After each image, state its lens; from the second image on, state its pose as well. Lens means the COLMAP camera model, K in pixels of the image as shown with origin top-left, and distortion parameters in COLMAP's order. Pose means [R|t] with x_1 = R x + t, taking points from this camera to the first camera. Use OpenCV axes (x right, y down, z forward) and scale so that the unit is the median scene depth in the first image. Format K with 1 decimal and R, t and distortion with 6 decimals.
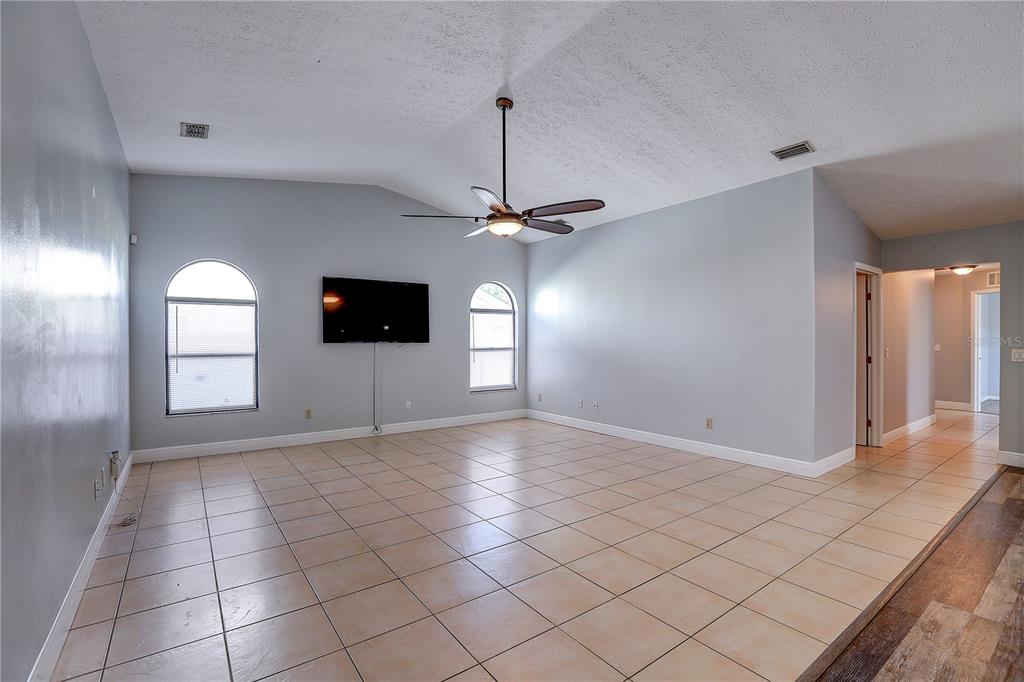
lens RADIAL K [[463.2, 0, 510.1], [0, 463.2, 341.4], [0, 0, 1]] dist [-0.048431, 0.015486]
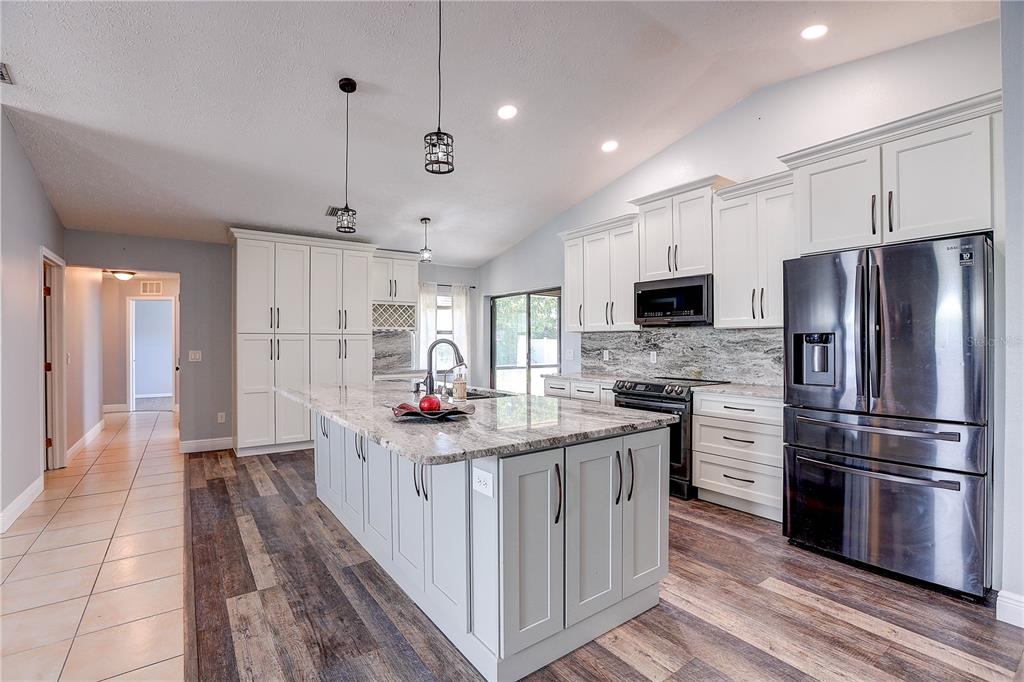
lens RADIAL K [[463.2, 0, 509.4], [0, 463.2, 340.5], [0, 0, 1]] dist [-0.048431, 0.015486]
pose [[0.004493, 0.004201, 0.999981, -0.029900], [0.006376, 0.999971, -0.004229, 0.000959], [-0.999970, 0.006395, 0.004466, 0.142356]]
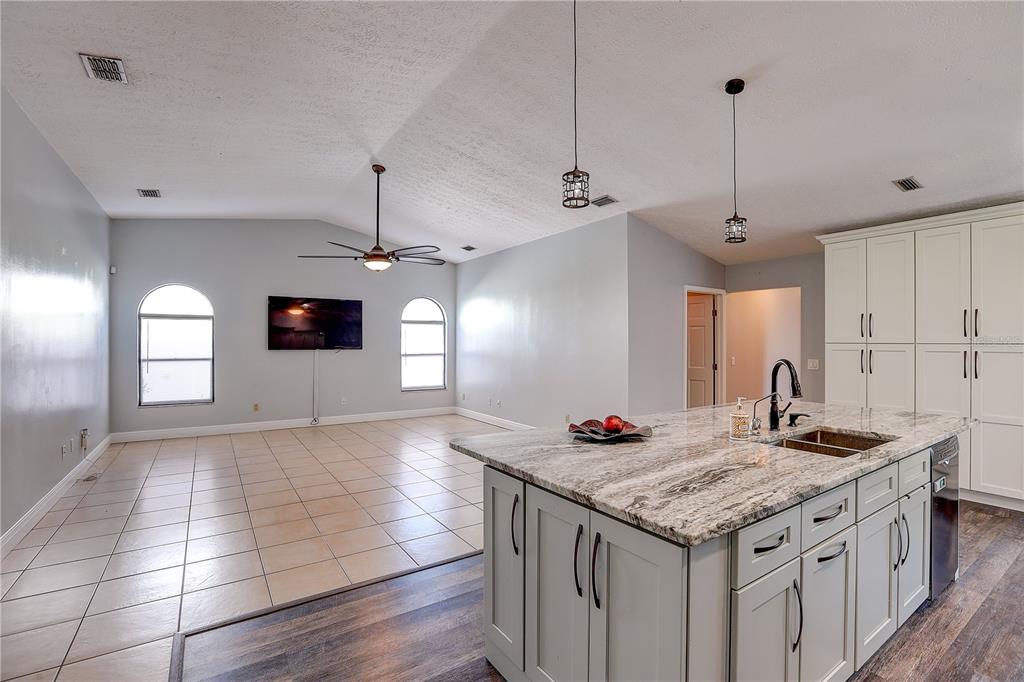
lens RADIAL K [[463.2, 0, 510.3], [0, 463.2, 342.1], [0, 0, 1]] dist [-0.048431, 0.015486]
pose [[0.999215, 0.004457, -0.039366, 0.308476], [-0.004551, 0.999987, -0.002310, -0.018266], [0.039355, 0.002487, 0.999222, -0.213675]]
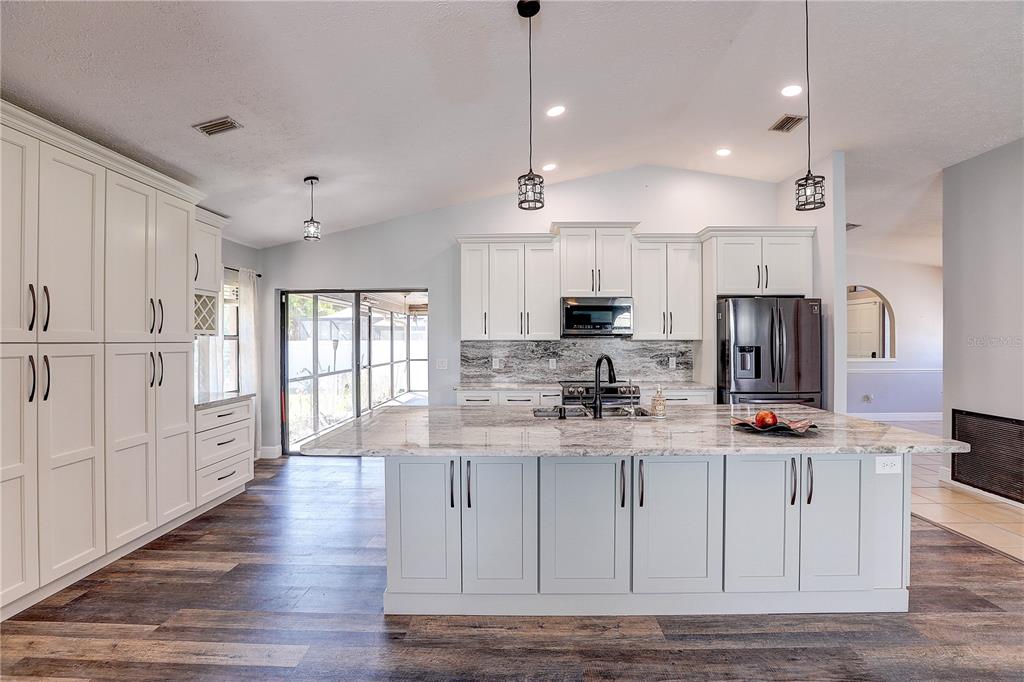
lens RADIAL K [[463.2, 0, 510.5], [0, 463.2, 339.3], [0, 0, 1]] dist [-0.048431, 0.015486]
pose [[-0.797294, 0.006442, 0.603557, 0.317018], [0.007060, 0.999974, -0.001347, -0.020571], [-0.603550, 0.003187, -0.797319, 0.706848]]
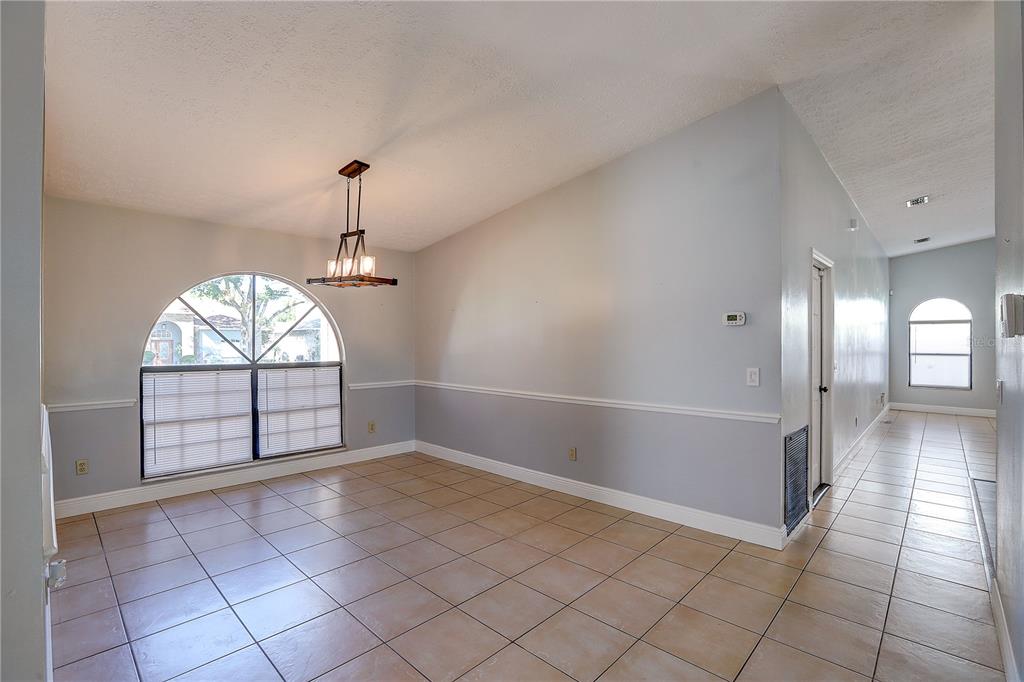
lens RADIAL K [[463.2, 0, 509.4], [0, 463.2, 344.7], [0, 0, 1]] dist [-0.048431, 0.015486]
pose [[0.175613, 0.006291, -0.984439, 0.666125], [-0.004558, 0.999974, 0.005577, -0.006033], [0.984449, 0.003508, 0.175637, -0.811787]]
